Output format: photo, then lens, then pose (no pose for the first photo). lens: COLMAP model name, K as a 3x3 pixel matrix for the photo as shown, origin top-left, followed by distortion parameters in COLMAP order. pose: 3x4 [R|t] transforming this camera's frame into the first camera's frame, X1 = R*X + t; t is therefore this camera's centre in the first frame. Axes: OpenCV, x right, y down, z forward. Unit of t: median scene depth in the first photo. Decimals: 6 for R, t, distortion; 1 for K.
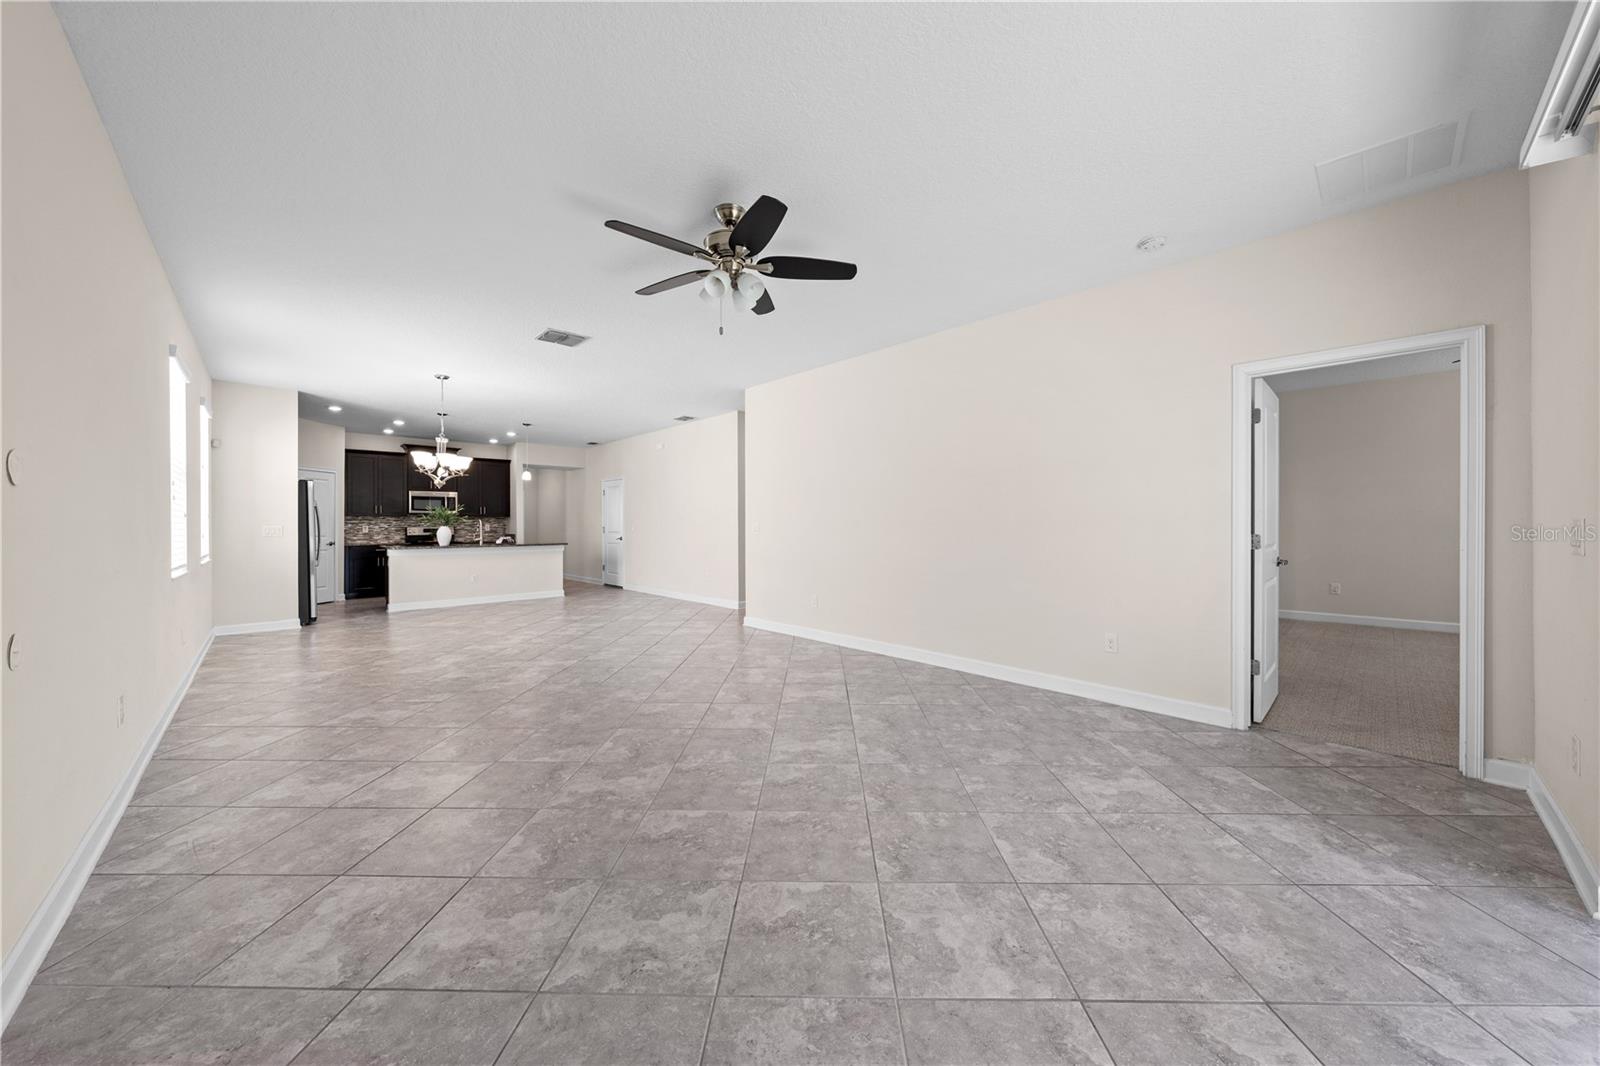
lens RADIAL K [[552.3, 0, 813.9], [0, 552.3, 535.4], [0, 0, 1]] dist [-0.001881, -0.000018]
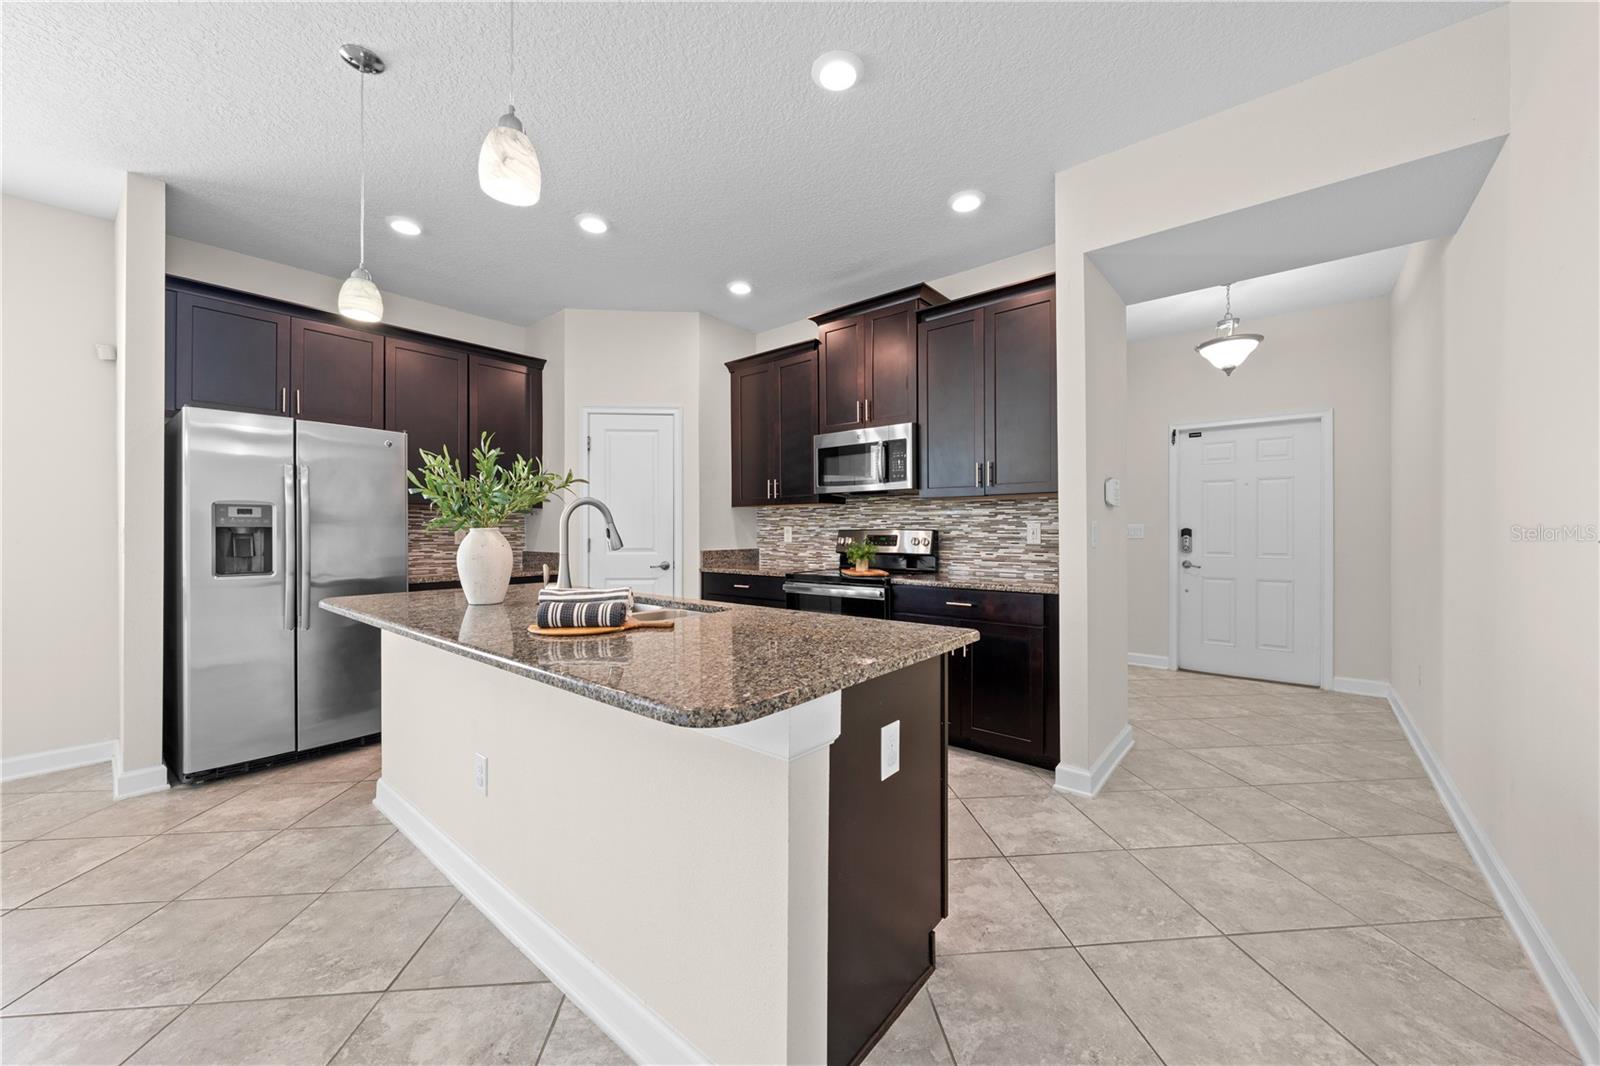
lens RADIAL K [[590.2, 0, 800.5], [0, 590.2, 531.2], [0, 0, 1]] dist [-0.000981, 0.000010]
pose [[0.097547, 0.002826, -0.995227, -0.331910], [-0.016793, 0.999858, 0.001193, -0.015223], [0.995089, 0.016597, 0.097580, 0.961468]]
